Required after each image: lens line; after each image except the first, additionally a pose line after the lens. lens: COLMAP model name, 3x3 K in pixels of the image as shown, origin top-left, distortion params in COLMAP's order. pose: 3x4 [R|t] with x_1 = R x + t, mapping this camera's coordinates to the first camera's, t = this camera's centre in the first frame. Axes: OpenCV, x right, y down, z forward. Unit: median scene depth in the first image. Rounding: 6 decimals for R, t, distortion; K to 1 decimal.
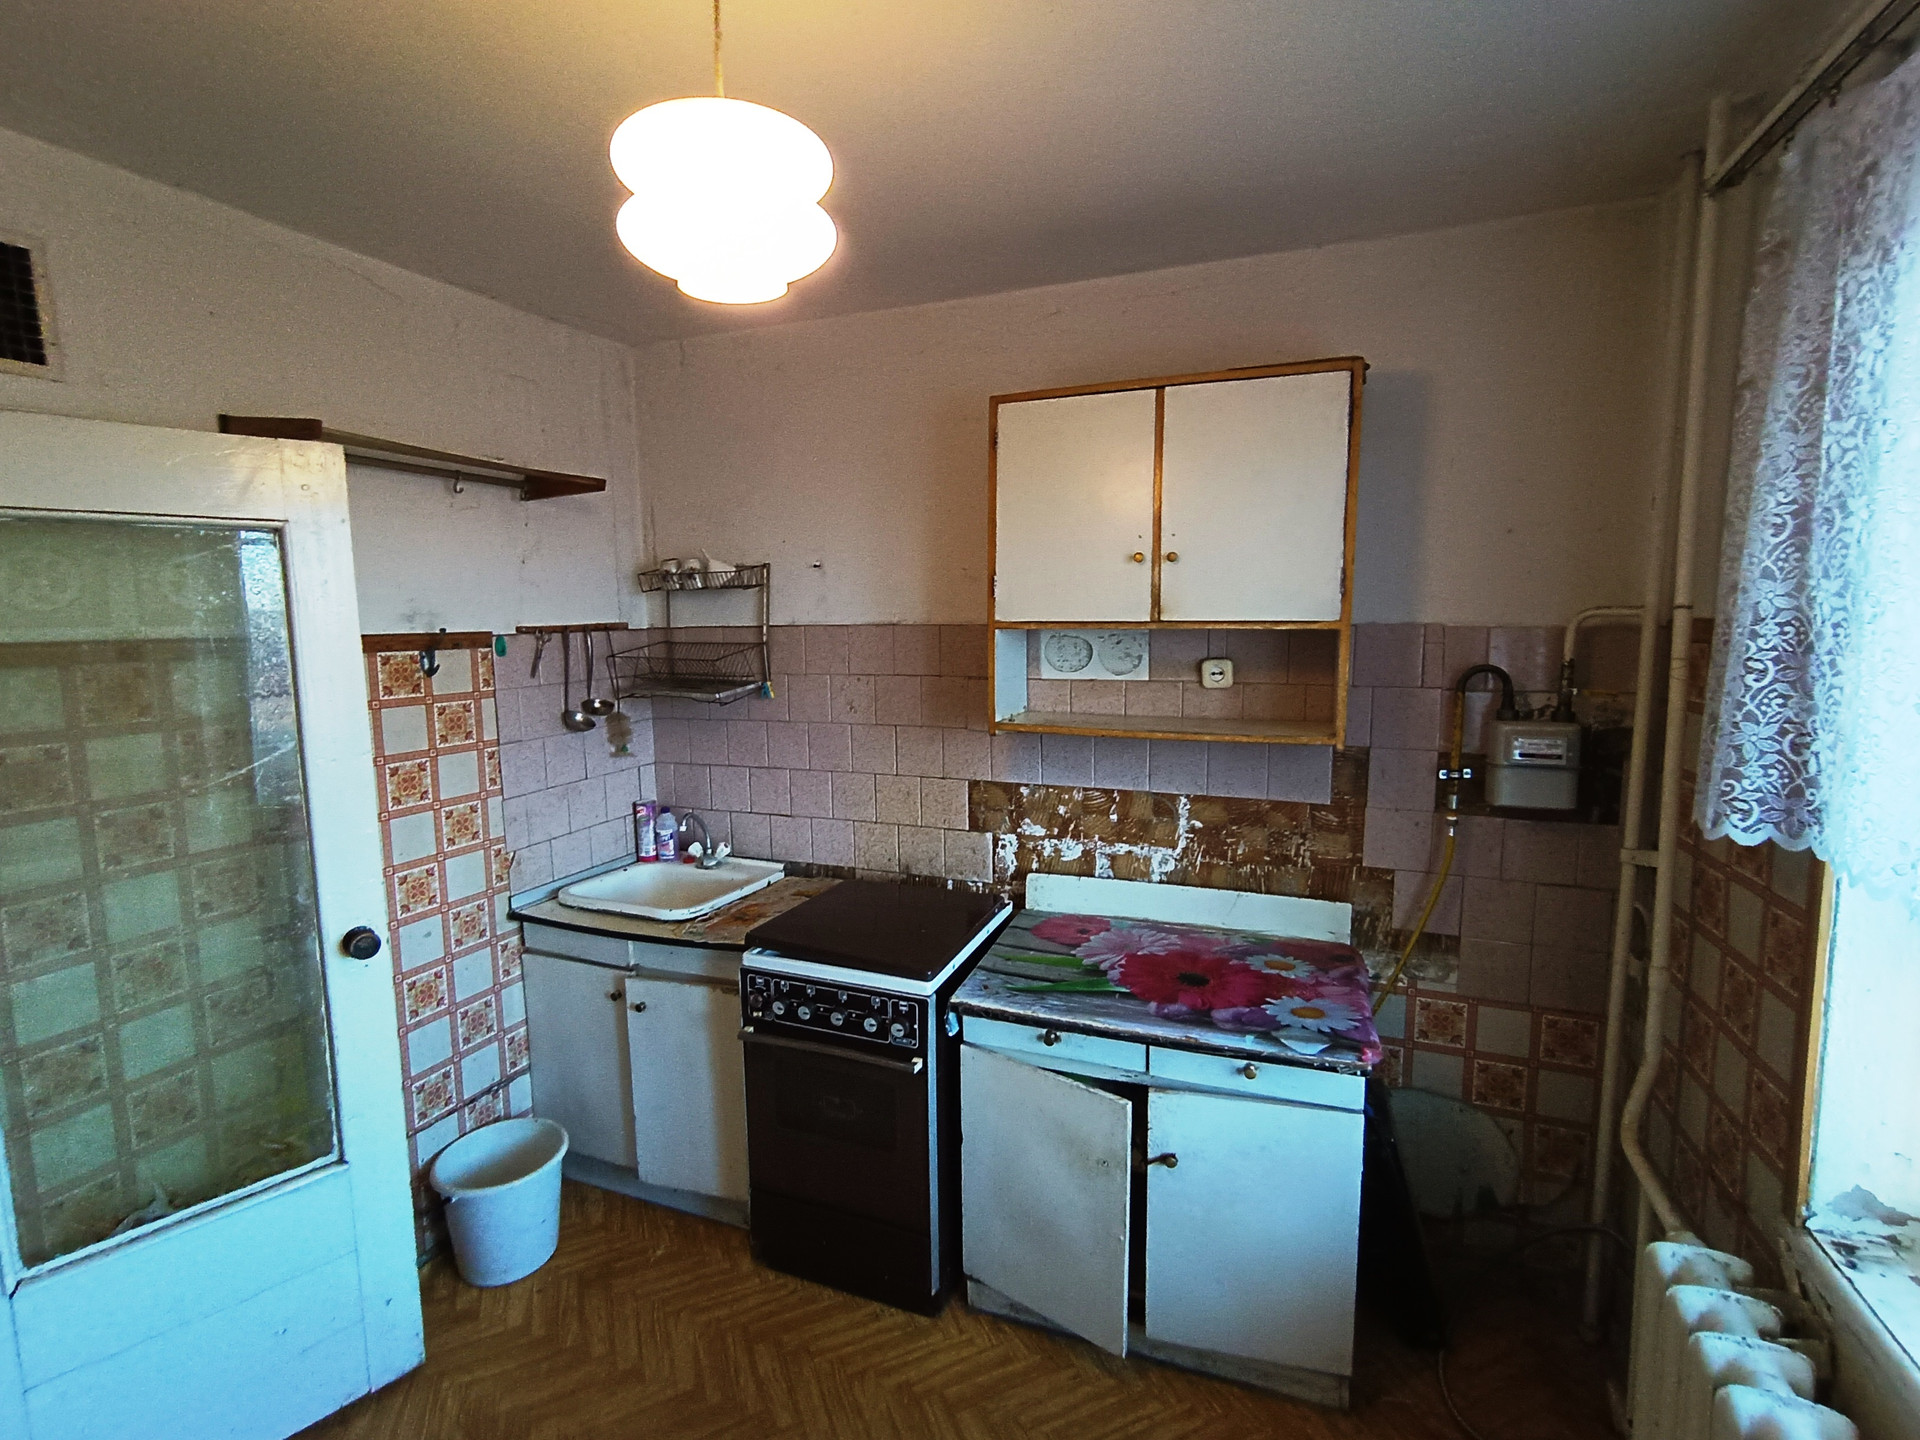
lens RADIAL K [[883.8, 0, 960.8], [0, 883.8, 711.0], [0, 0, 1]] dist [0.001393, -0.000141]
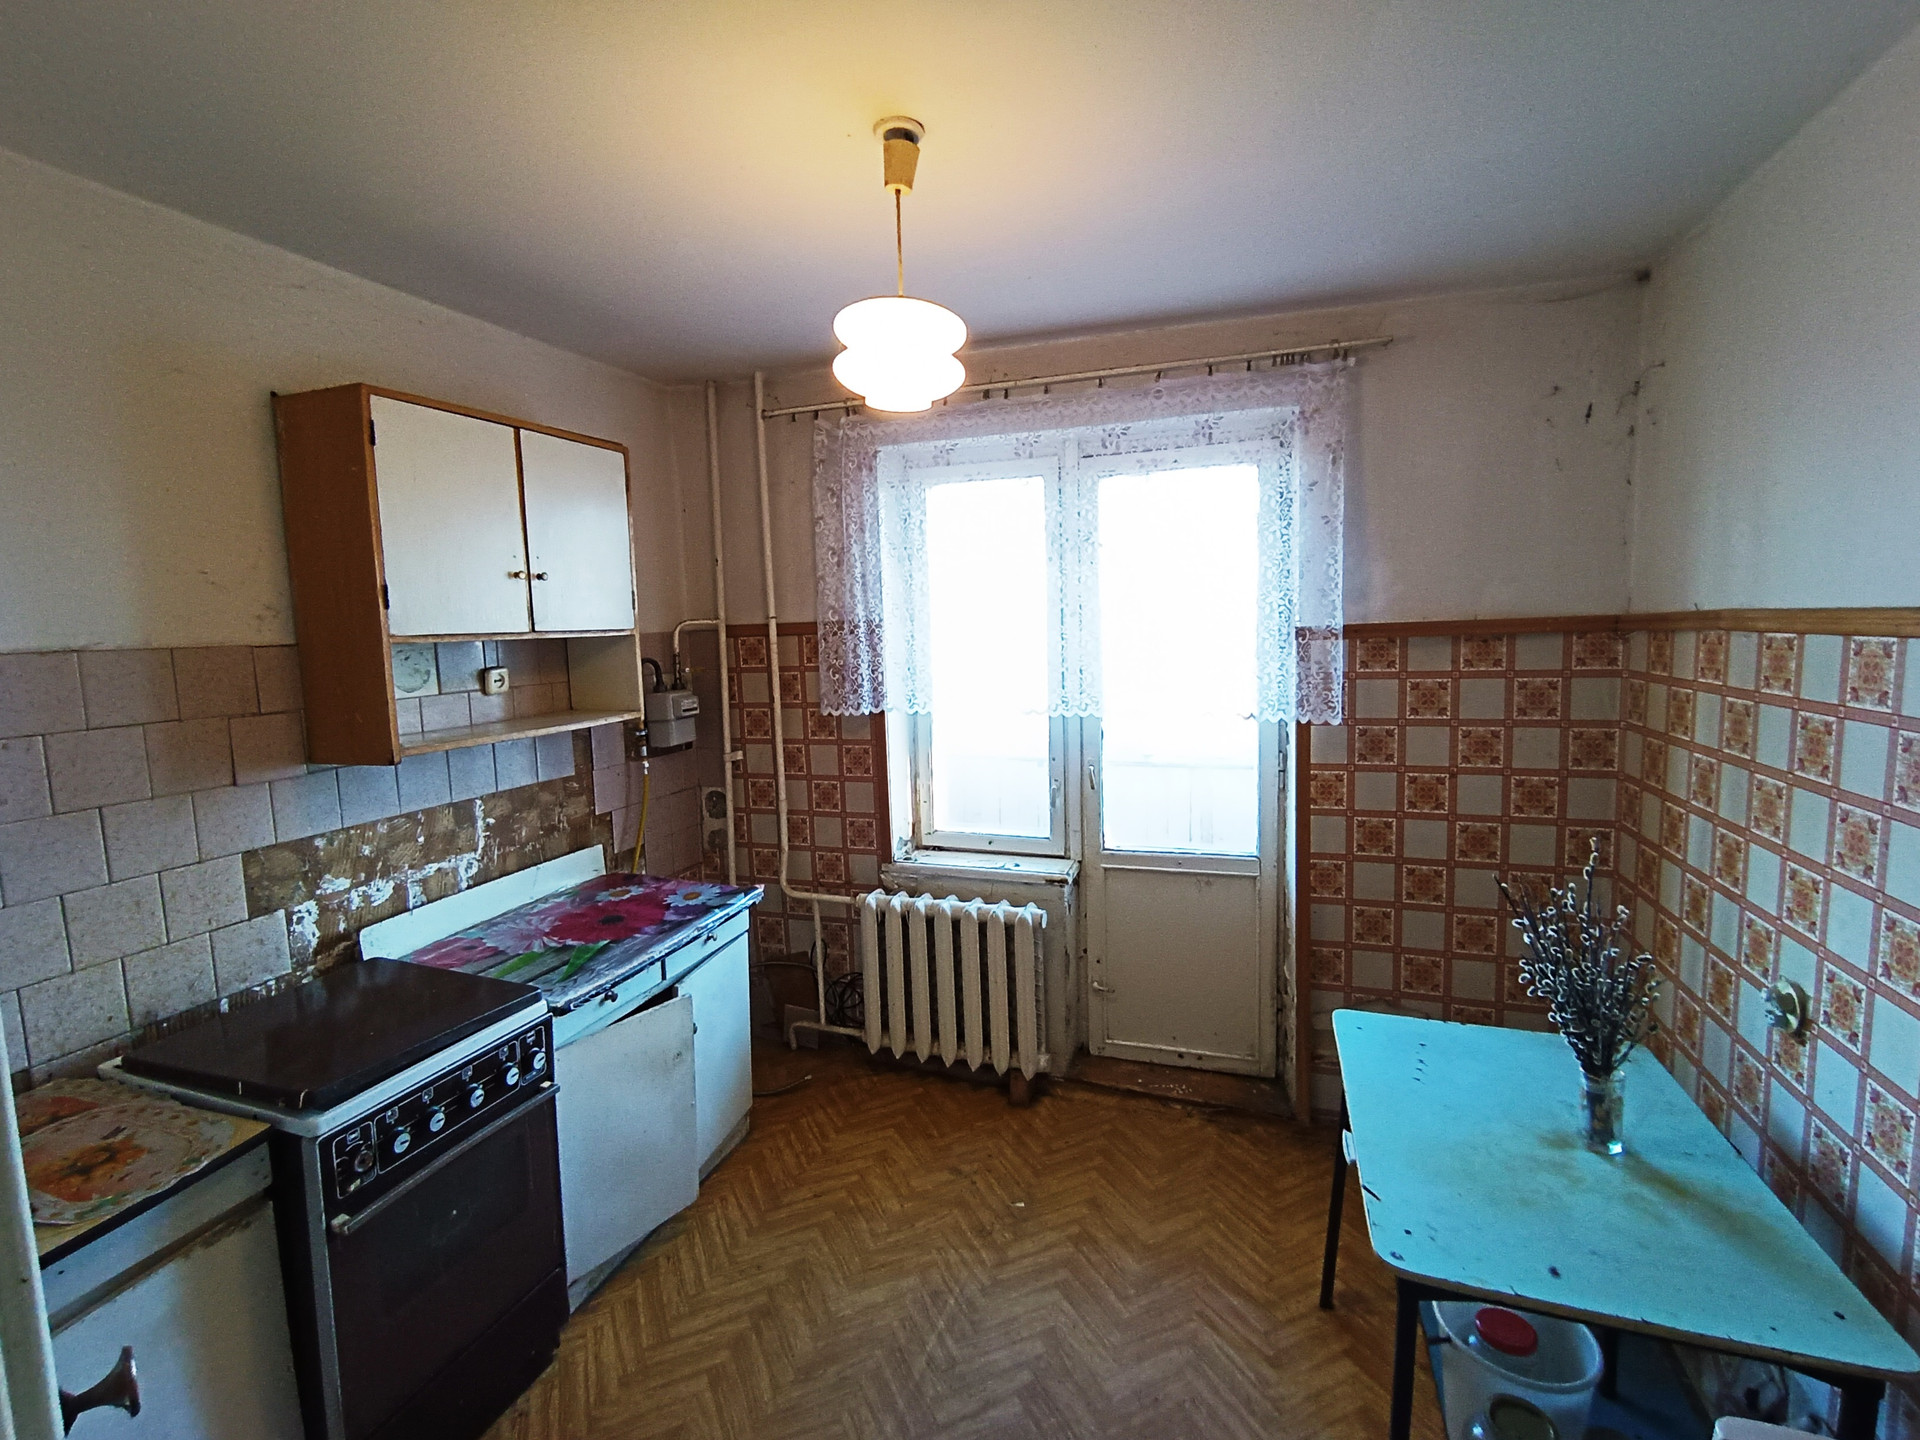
lens RADIAL K [[883.8, 0, 960.8], [0, 883.8, 711.0], [0, 0, 1]] dist [0.001393, -0.000141]
pose [[-0.024127, -0.094850, 0.995199, -0.832522], [0.142150, 0.985049, 0.097329, -0.029747], [-0.989551, 0.143815, -0.010283, 0.429118]]
